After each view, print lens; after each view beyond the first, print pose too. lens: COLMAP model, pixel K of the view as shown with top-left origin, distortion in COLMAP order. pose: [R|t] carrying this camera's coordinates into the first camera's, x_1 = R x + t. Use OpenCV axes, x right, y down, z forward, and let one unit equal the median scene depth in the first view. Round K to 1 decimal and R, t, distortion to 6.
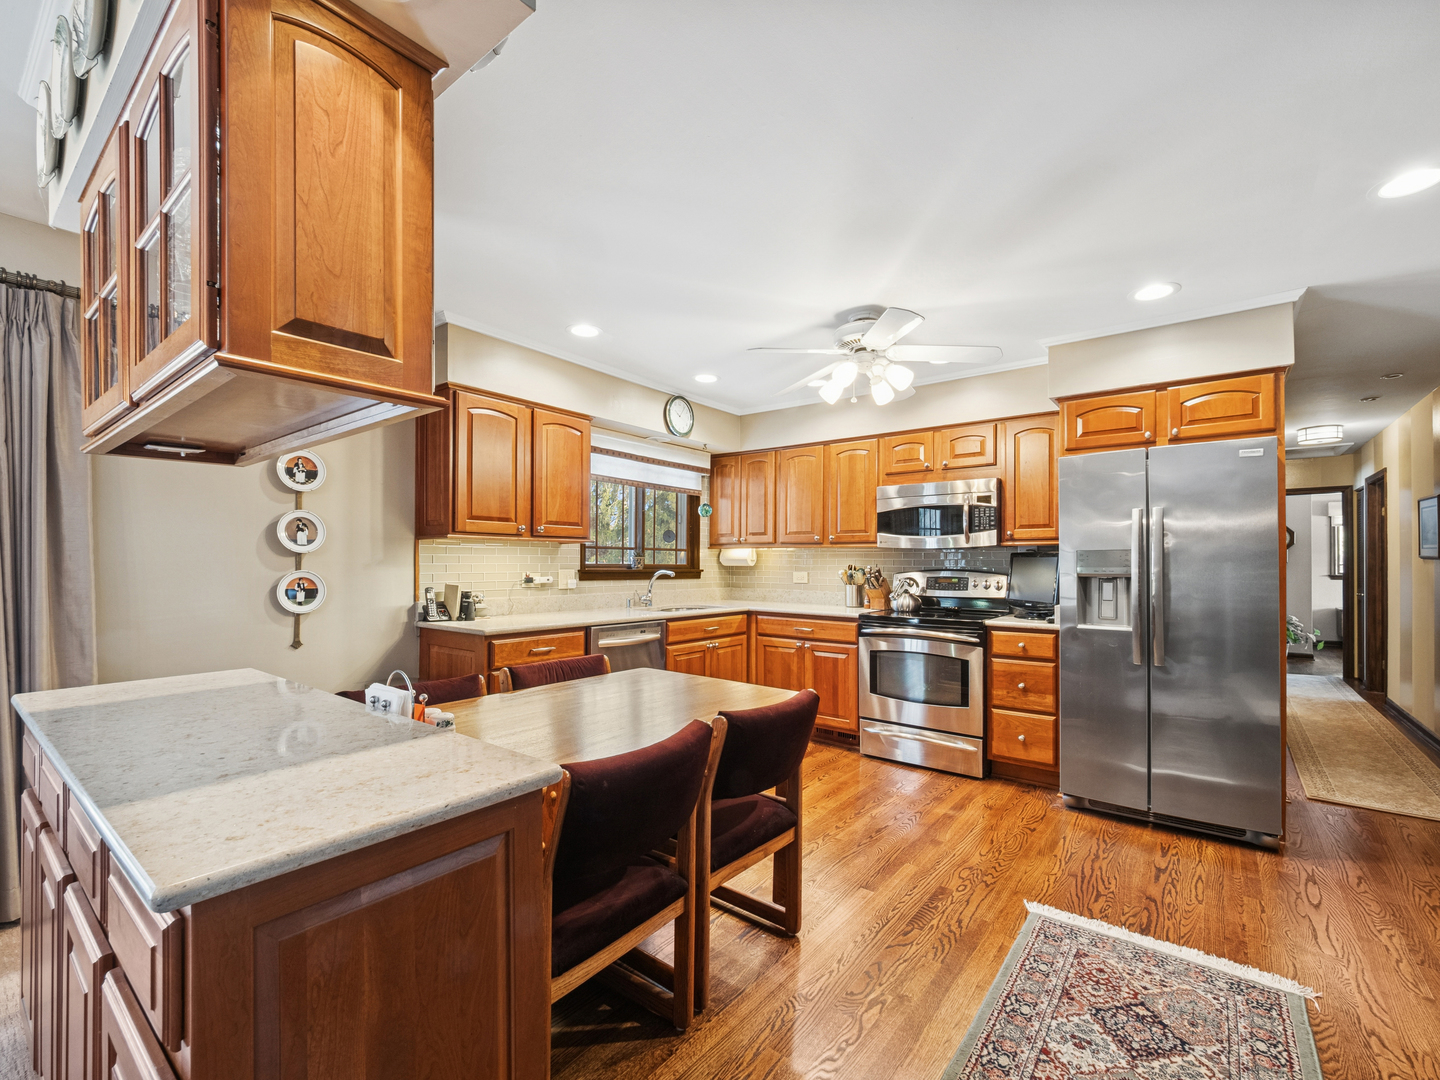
lens RADIAL K [[635.9, 0, 715.6], [0, 635.9, 557.7], [0, 0, 1]] dist [-0.000962, 0.000347]
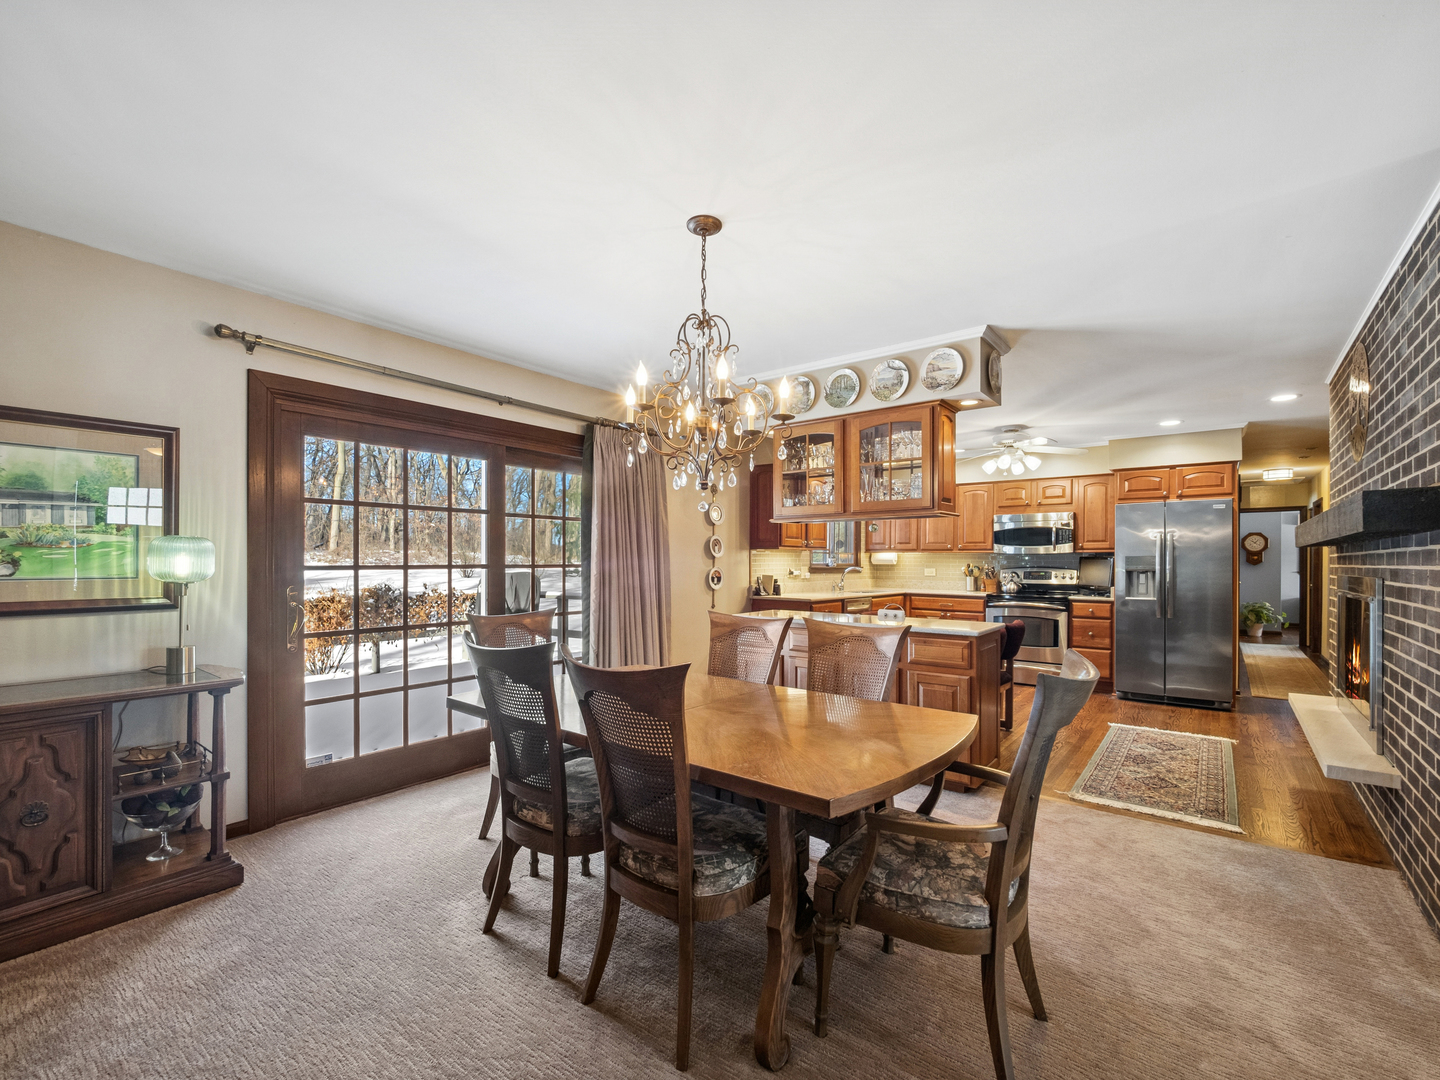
lens RADIAL K [[646.0, 0, 717.2], [0, 646.0, 561.8], [0, 0, 1]] dist [-0.000249, 0.000307]
pose [[0.999954, 0.001099, 0.009507, -0.503583], [-0.001193, 0.999950, 0.009933, -0.010433], [-0.009495, -0.009943, 0.999905, -0.681948]]
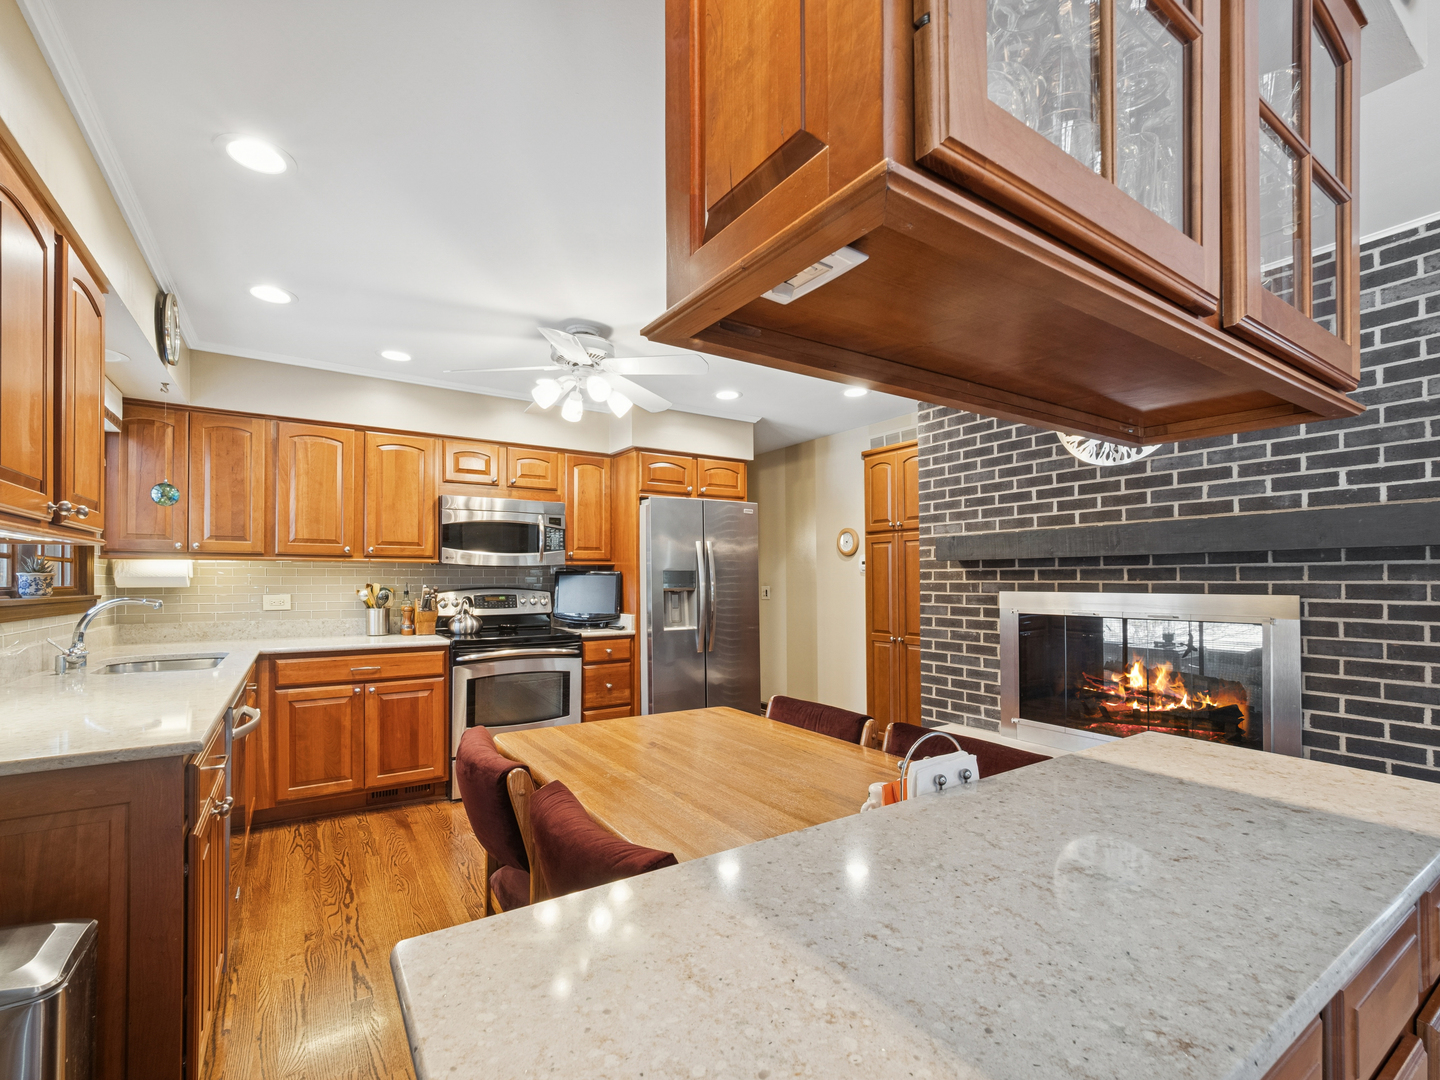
lens RADIAL K [[637.0, 0, 720.4], [0, 637.0, 575.0], [0, 0, 1]] dist [-0.001532, -0.000305]
pose [[0.313106, 0.002166, 0.949716, -0.510432], [-0.004965, 0.999987, -0.000644, -0.001986], [-0.949705, -0.004514, 0.313113, 0.398950]]
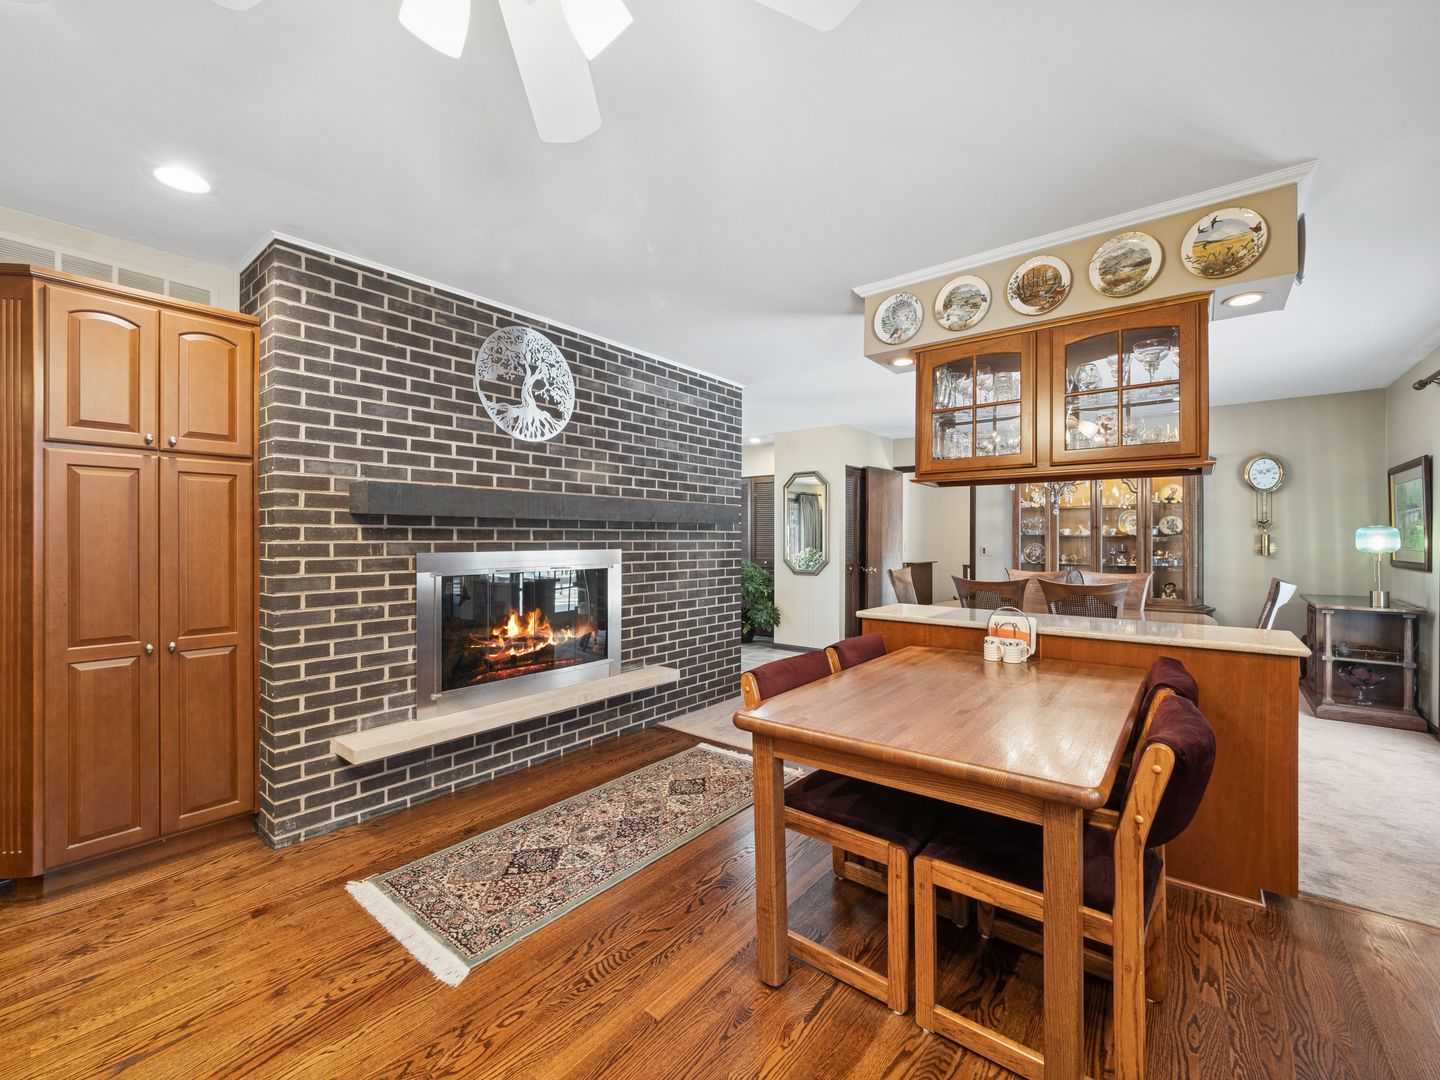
lens RADIAL K [[605.6, 0, 698.4], [0, 605.6, 539.6], [0, 0, 1]] dist [-0.000700, -0.000168]
pose [[-0.999586, -0.004085, 0.028483, 0.108535], [-0.004315, 0.999958, -0.008027, 0.006542], [-0.028449, -0.008147, -0.999562, 1.030384]]
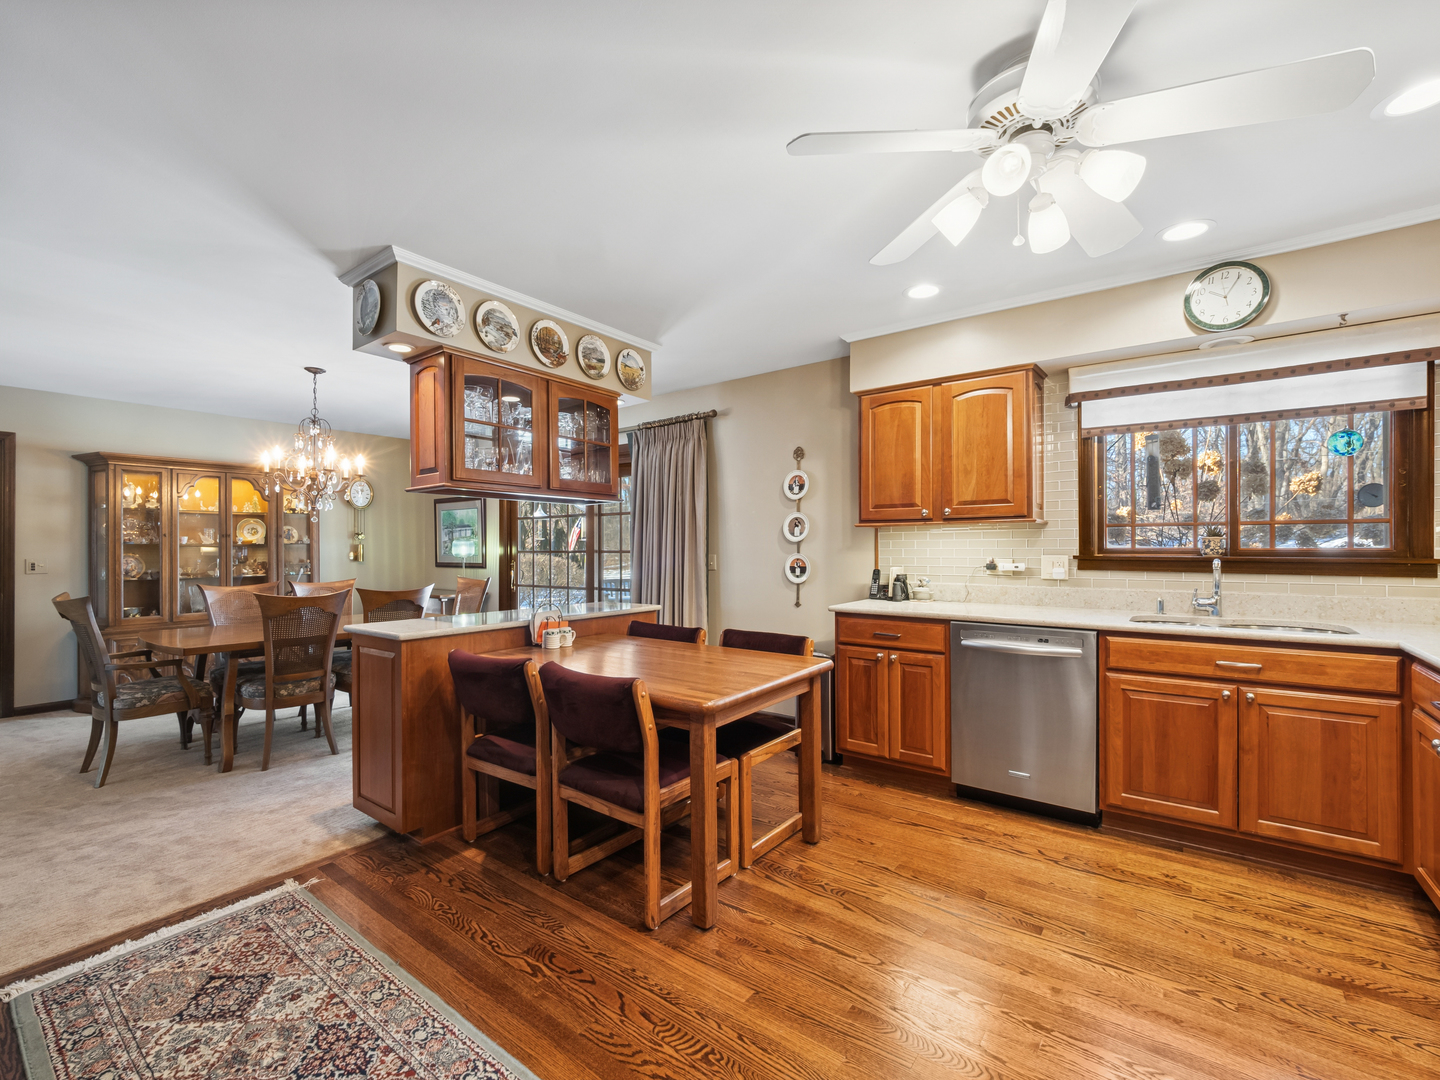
lens RADIAL K [[635.9, 0, 715.6], [0, 635.9, 557.7], [0, 0, 1]] dist [-0.000962, 0.000347]
pose [[0.019325, 0.013556, -0.999721, 0.598127], [0.014163, 0.999804, 0.013831, 0.004618], [0.999713, -0.014427, 0.019129, 0.593586]]
